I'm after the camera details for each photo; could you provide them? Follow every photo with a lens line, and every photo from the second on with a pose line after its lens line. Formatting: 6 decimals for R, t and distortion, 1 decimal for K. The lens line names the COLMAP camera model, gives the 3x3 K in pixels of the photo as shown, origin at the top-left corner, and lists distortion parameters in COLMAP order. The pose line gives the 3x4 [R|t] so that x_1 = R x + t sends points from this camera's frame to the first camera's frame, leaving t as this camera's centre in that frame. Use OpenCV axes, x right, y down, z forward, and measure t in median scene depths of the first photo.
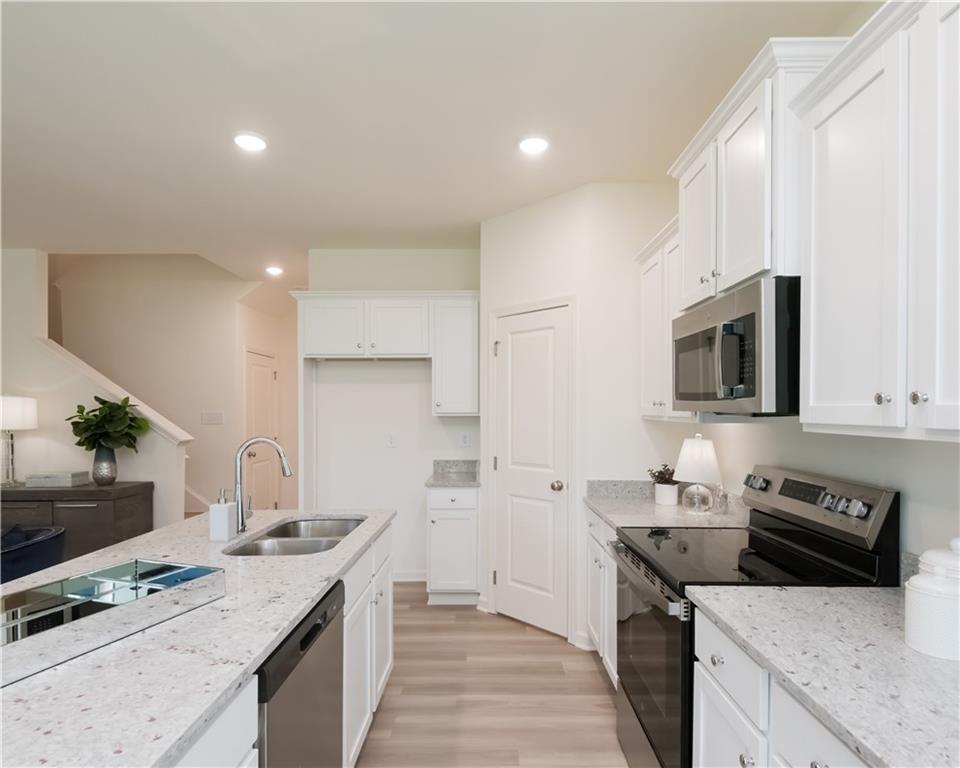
lens RADIAL K [[566.4, 0, 501.3], [0, 566.4, 415.4], [0, 0, 1]] dist [0.000679, -0.000734]
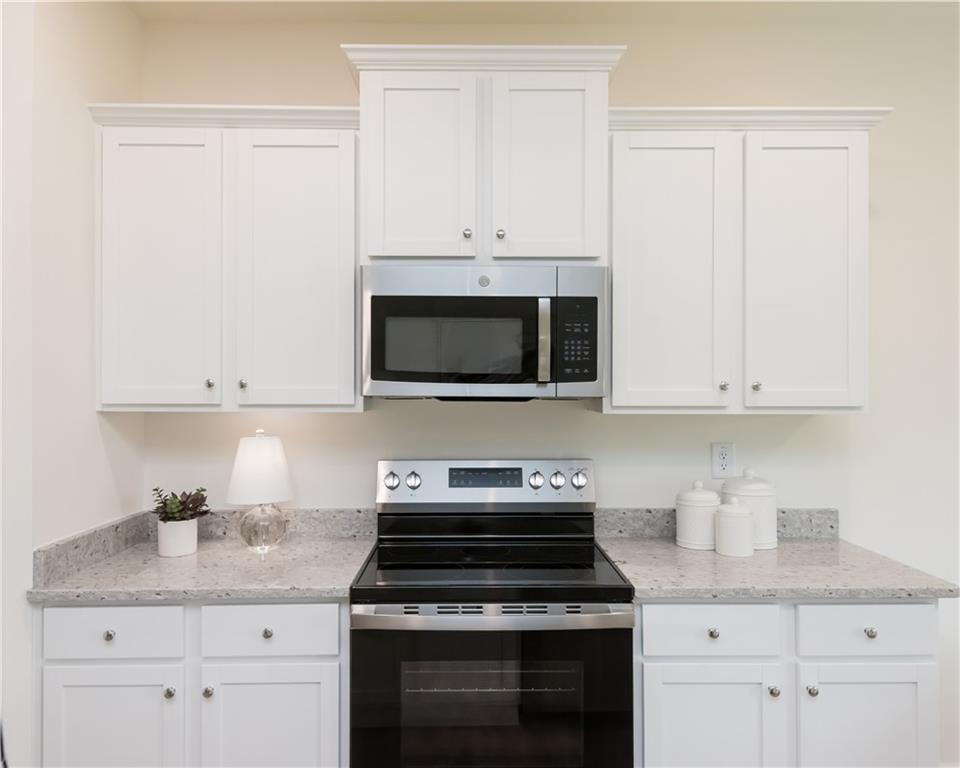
lens RADIAL K [[713.2, 0, 479.0], [0, 713.2, 372.3], [0, 0, 1]] dist [0.004245, -0.001582]
pose [[-0.027652, 0.009608, 0.999571, -0.418844], [0.006948, 0.999931, -0.009419, -0.020451], [-0.999593, 0.006685, -0.027717, 0.648581]]
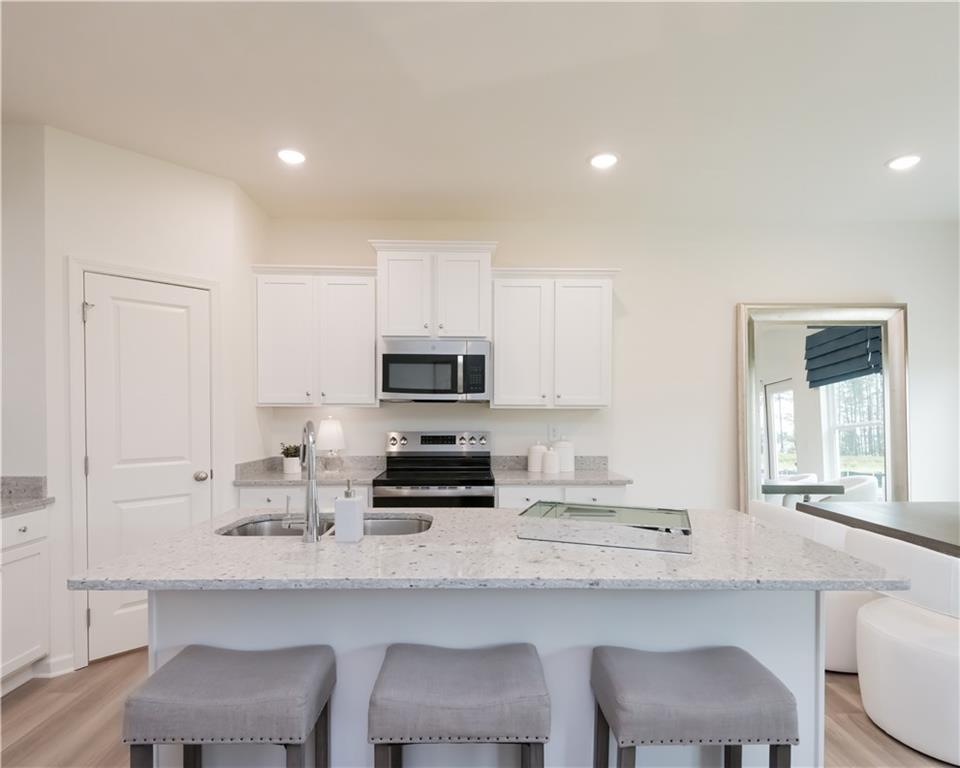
lens RADIAL K [[566.4, 0, 501.3], [0, 566.4, 415.4], [0, 0, 1]] dist [0.000679, -0.000734]
pose [[-0.067469, -0.009988, 0.997671, -0.906774], [0.005652, 0.999930, 0.010393, 0.015279], [-0.997705, 0.006340, -0.067408, 0.569594]]
